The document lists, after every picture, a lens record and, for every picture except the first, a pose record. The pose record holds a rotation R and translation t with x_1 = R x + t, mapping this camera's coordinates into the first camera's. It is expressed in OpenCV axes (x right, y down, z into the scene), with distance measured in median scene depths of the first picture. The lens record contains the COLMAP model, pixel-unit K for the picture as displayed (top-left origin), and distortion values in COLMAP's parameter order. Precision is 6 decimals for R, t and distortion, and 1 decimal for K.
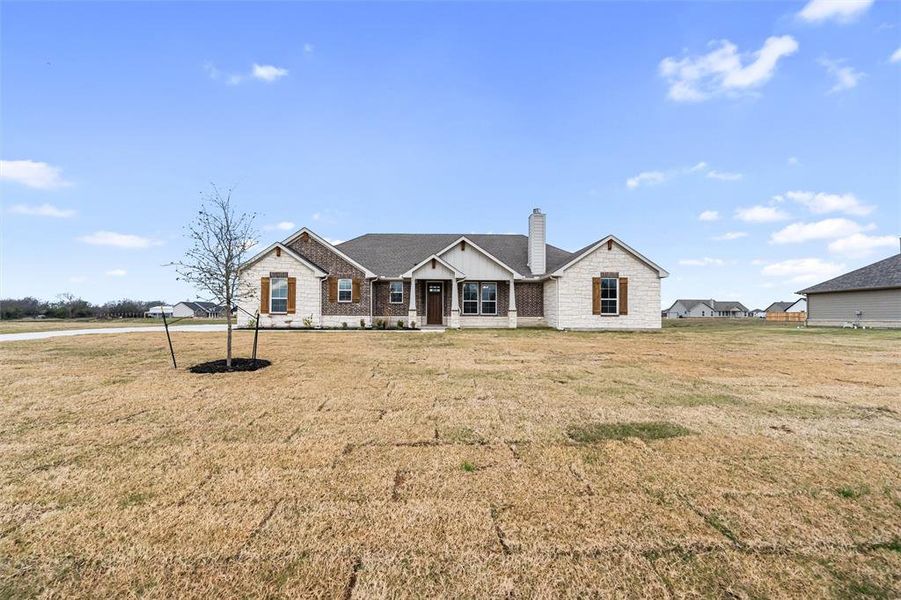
lens RADIAL K [[357.6, 0, 450.5], [0, 357.6, 300.0], [0, 0, 1]] dist [-0.000133, -0.000029]
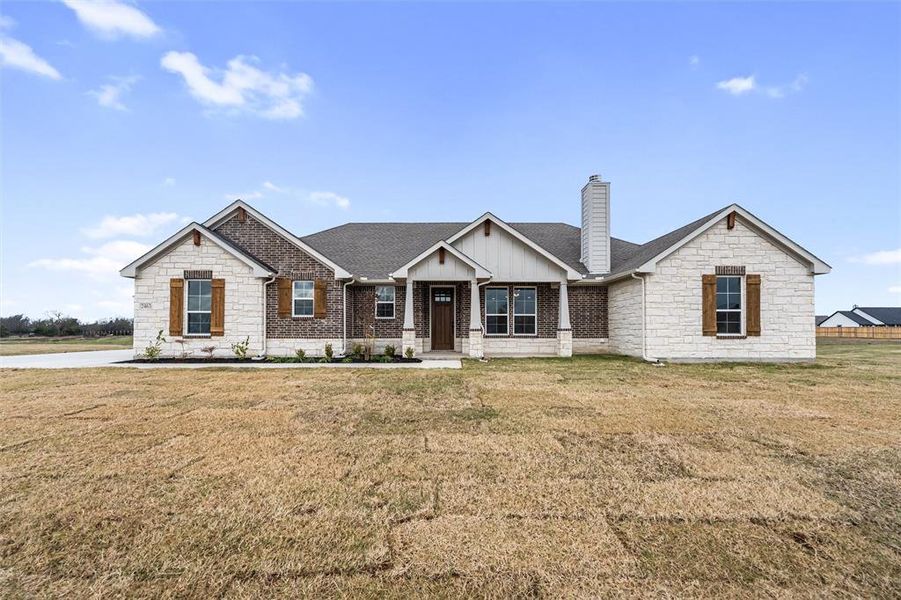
lens RADIAL K [[347.0, 0, 447.8], [0, 347.0, 322.8], [0, 0, 1]] dist [-0.000564, -0.000048]
pose [[0.999877, -0.004588, -0.014996, -0.027649], [0.004891, 0.999783, 0.020228, 0.004616], [0.014900, -0.020299, 0.999683, 0.383049]]
